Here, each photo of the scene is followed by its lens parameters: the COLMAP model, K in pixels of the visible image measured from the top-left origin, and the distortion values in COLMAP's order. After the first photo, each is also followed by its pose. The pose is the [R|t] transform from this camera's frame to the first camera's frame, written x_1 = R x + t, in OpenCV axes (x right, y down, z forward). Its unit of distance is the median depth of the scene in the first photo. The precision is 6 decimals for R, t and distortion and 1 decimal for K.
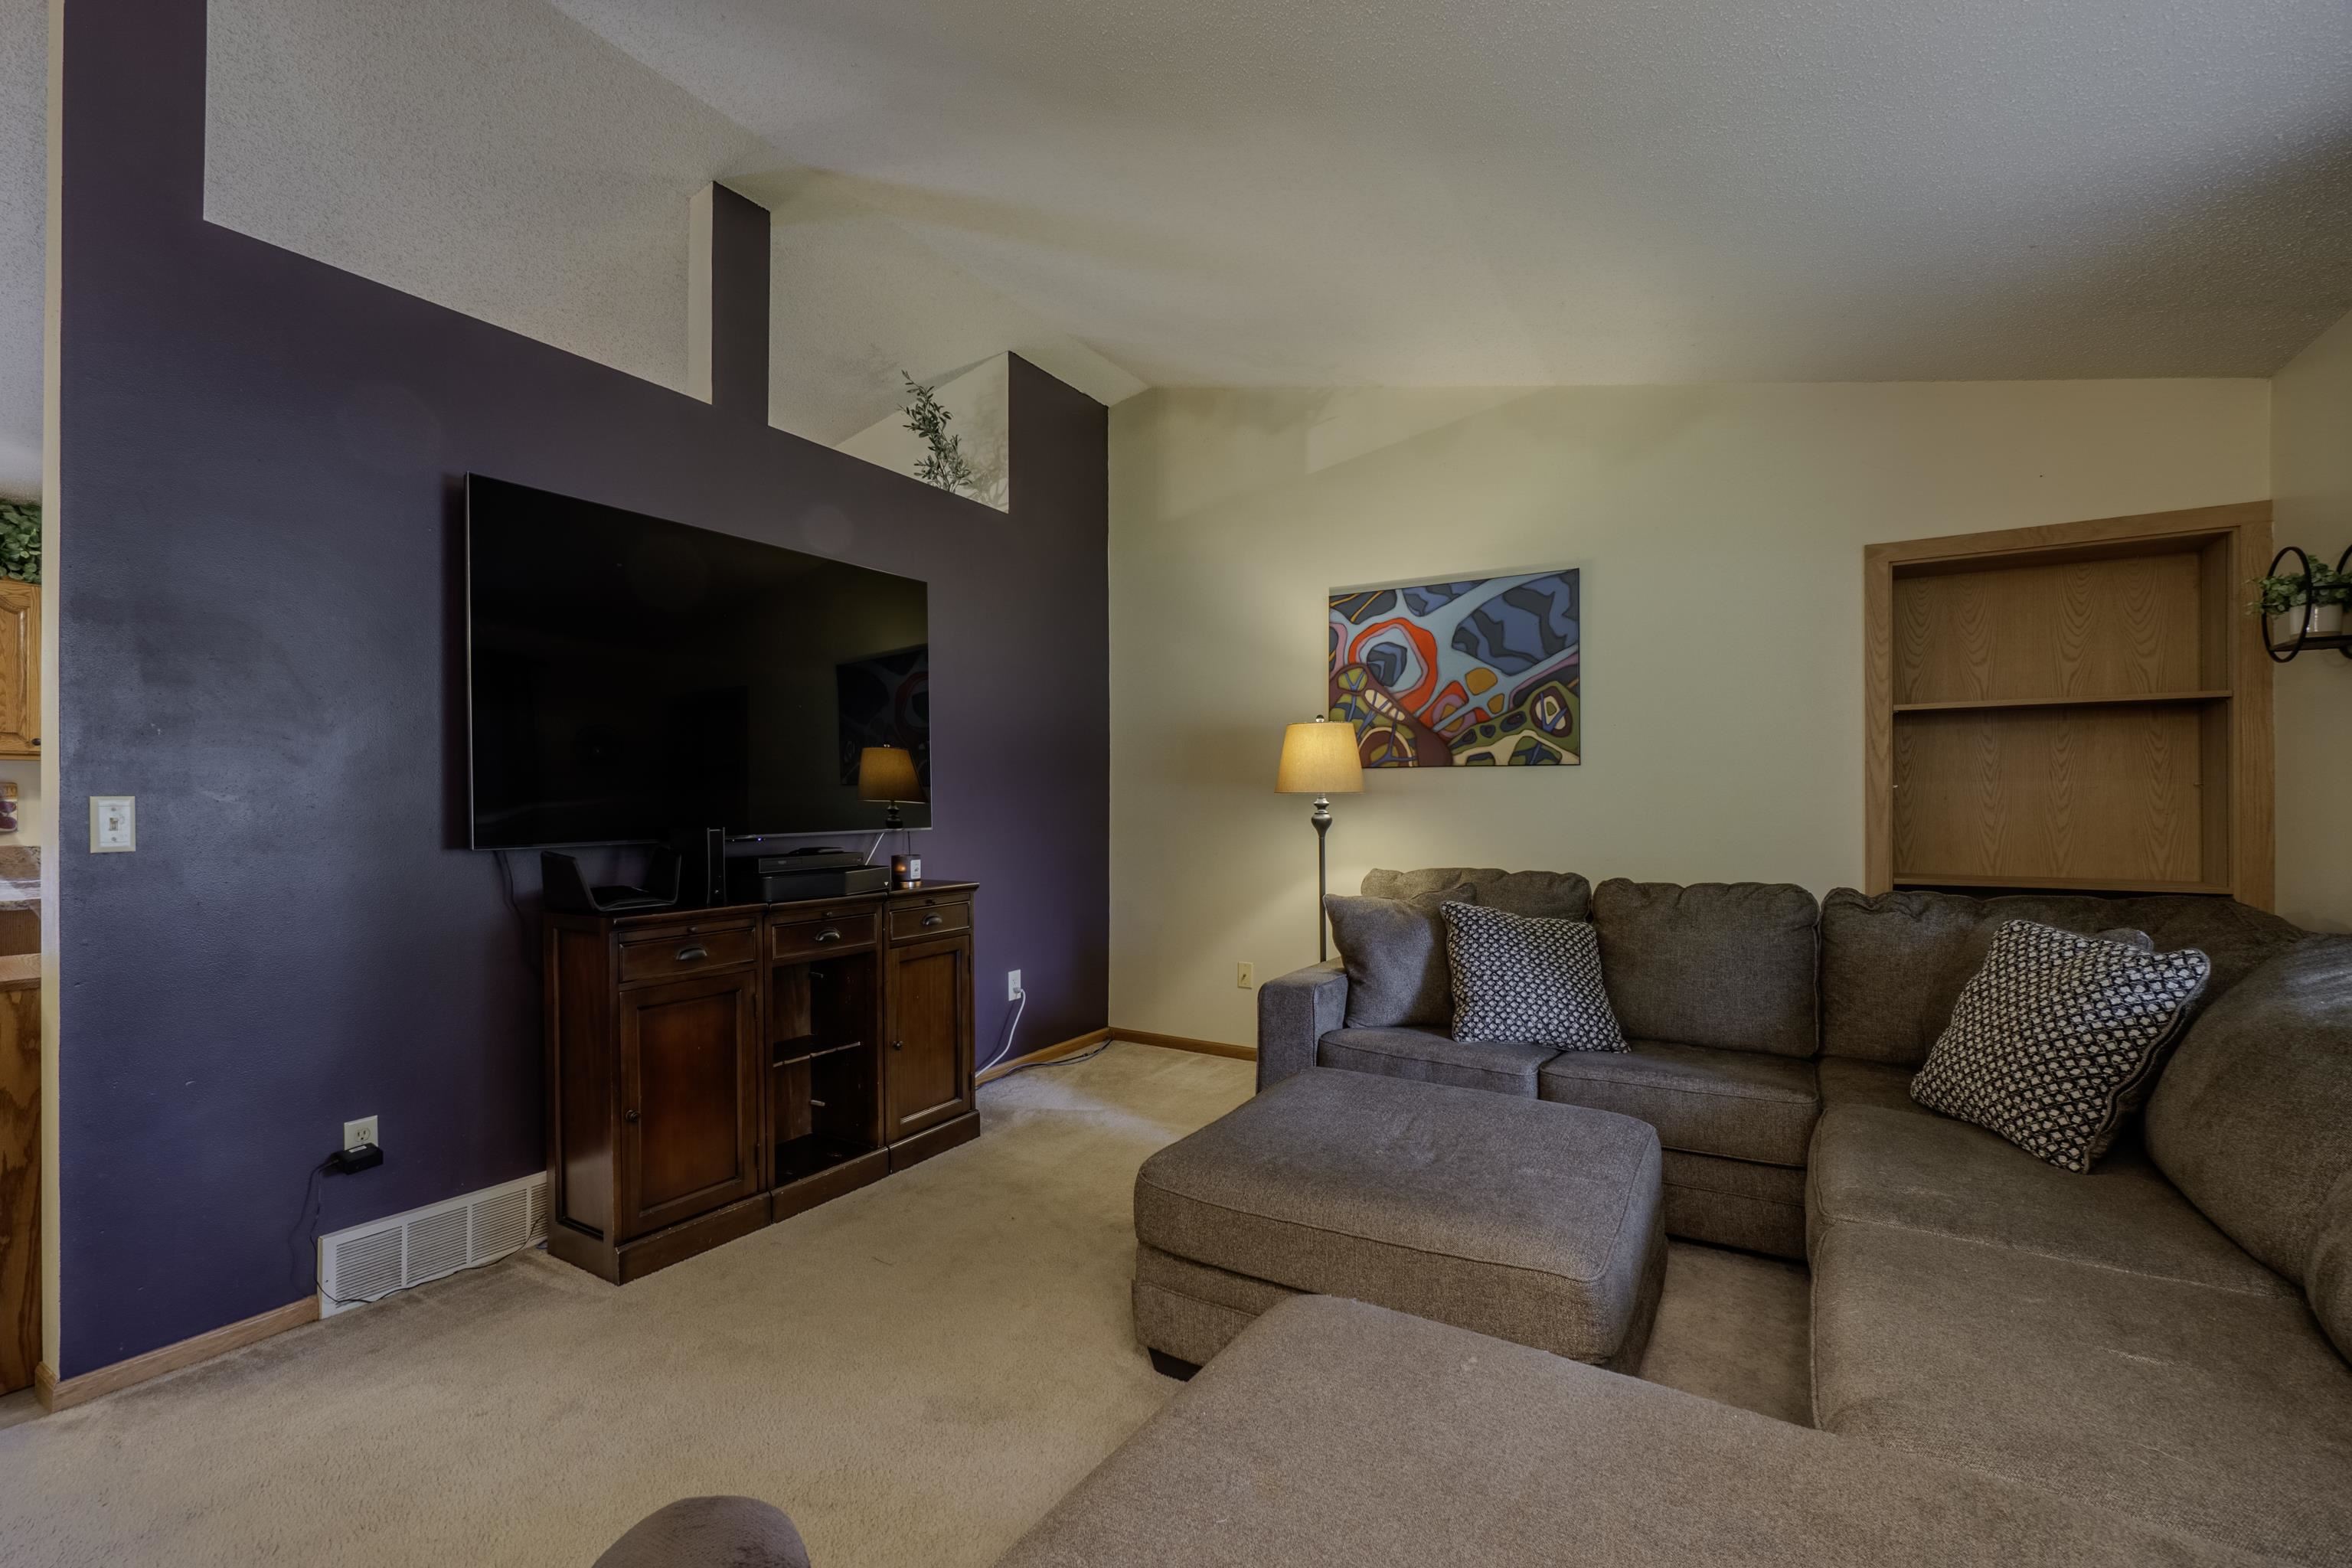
lens RADIAL K [[1075.8, 0, 1174.6], [0, 1075.8, 788.3], [0, 0, 1]] dist [0.000800, 0.000545]
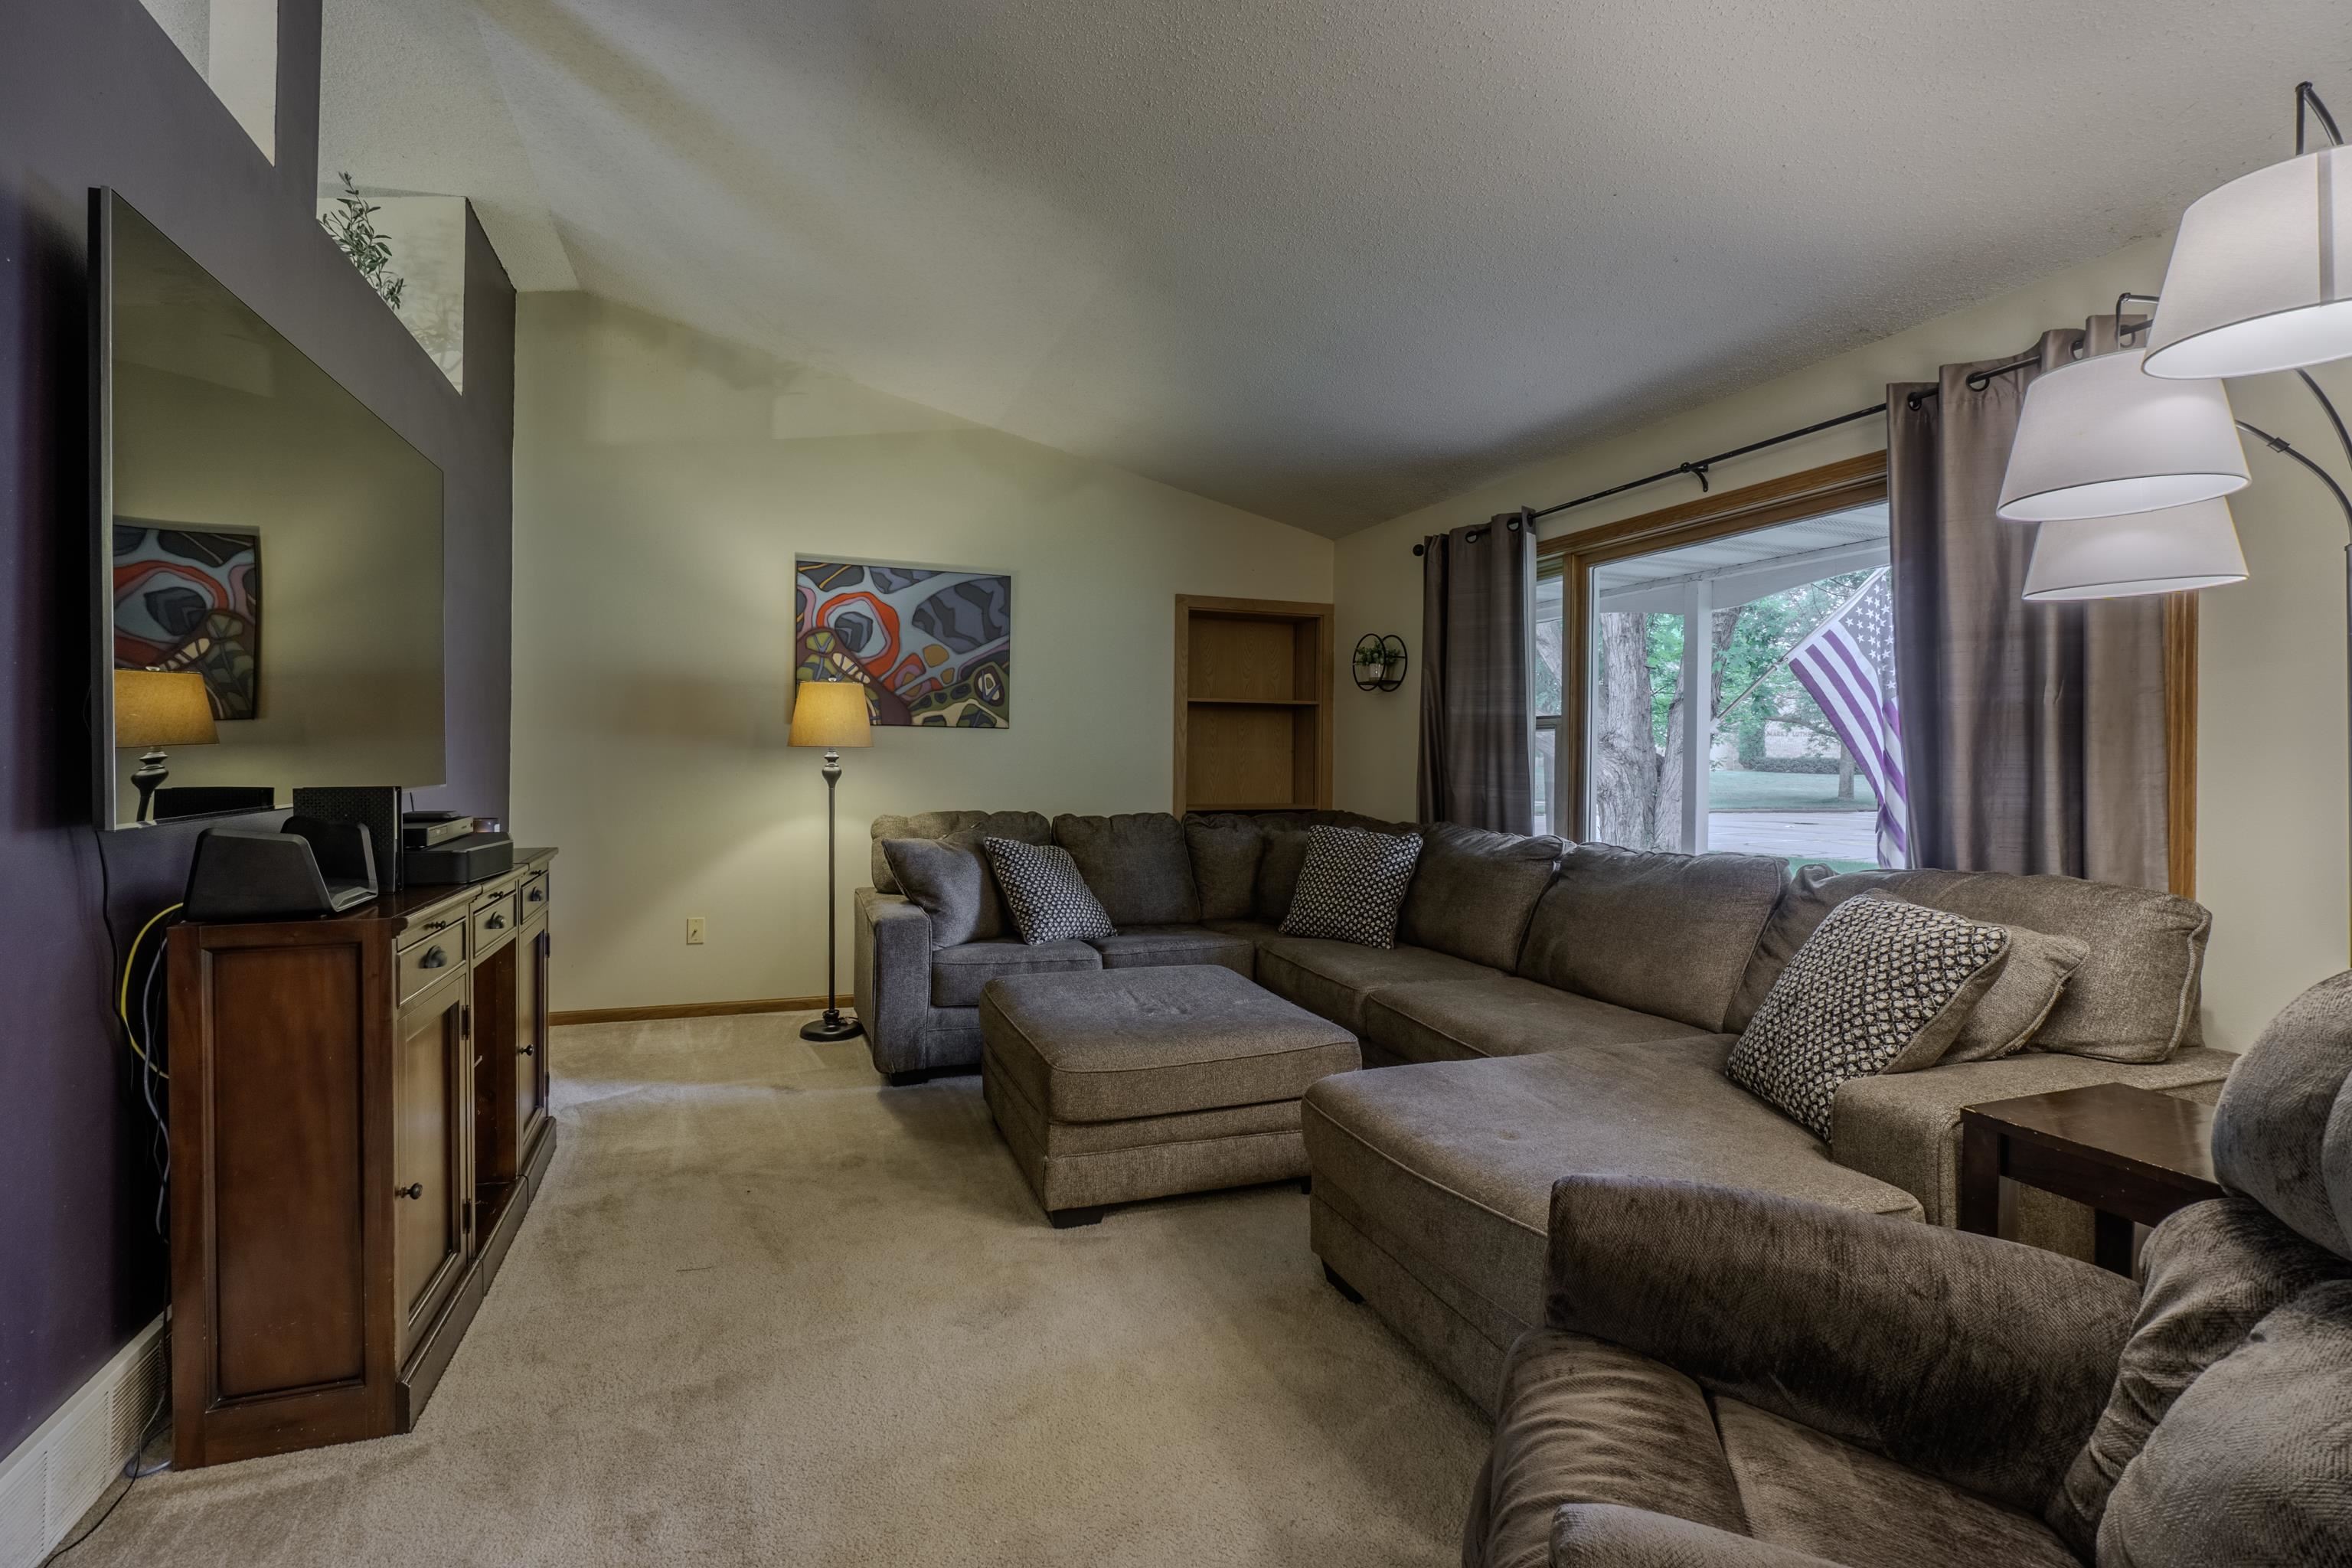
lens RADIAL K [[1015.4, 0, 1141.3], [0, 1015.4, 751.3], [0, 0, 1]] dist [-0.013006, 0.005037]
pose [[0.595889, 0.011697, 0.802982, -0.496330], [-0.019777, 0.999804, 0.000113, 0.002207], [-0.802824, -0.015948, 0.596003, 0.143992]]
